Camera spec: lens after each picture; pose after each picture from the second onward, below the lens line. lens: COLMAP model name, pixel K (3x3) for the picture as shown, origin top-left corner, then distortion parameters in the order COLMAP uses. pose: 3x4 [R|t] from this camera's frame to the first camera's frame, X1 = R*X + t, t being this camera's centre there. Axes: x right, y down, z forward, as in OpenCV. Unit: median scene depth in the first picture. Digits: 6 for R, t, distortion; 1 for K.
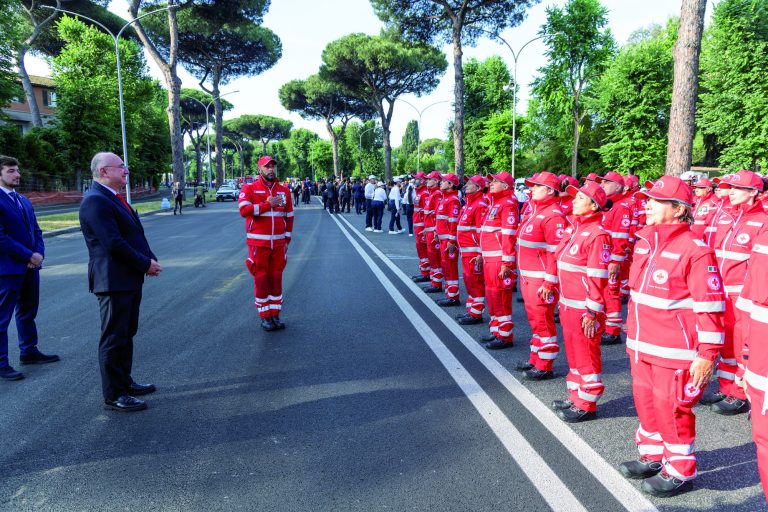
lens RADIAL K [[543.5, 0, 384.0], [0, 543.5, 256.0], [0, 0, 1]] dist [0.021848, 0.000762]
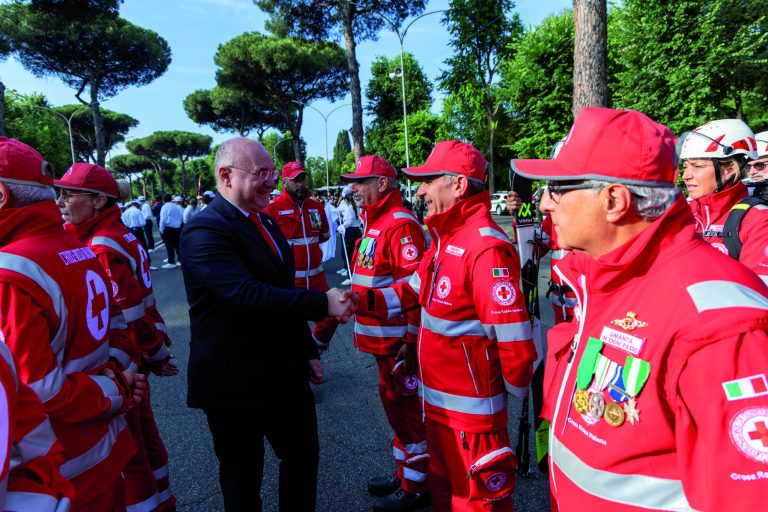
lens RADIAL K [[543.5, 0, 384.0], [0, 543.5, 256.0], [0, 0, 1]] dist [0.021848, 0.000762]
pose [[0.993103, -0.066564, 0.096521, 0.066983], [0.068458, 0.997518, -0.016446, -0.014165], [-0.095187, 0.022941, 0.995195, 0.112368]]
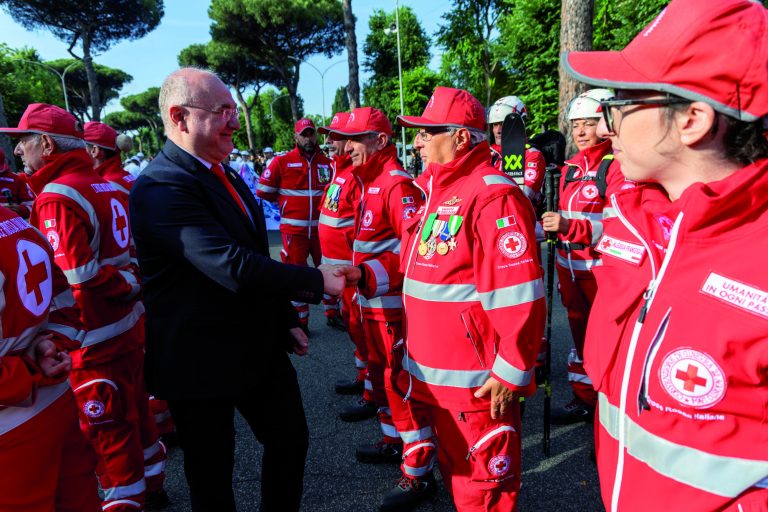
lens RADIAL K [[543.5, 0, 384.0], [0, 543.5, 256.0], [0, 0, 1]] dist [0.021848, 0.000762]
pose [[0.993120, -0.071472, 0.092765, 0.069856], [0.066322, 0.996142, 0.057462, -0.011996], [-0.096514, -0.050914, 0.994029, 0.101453]]
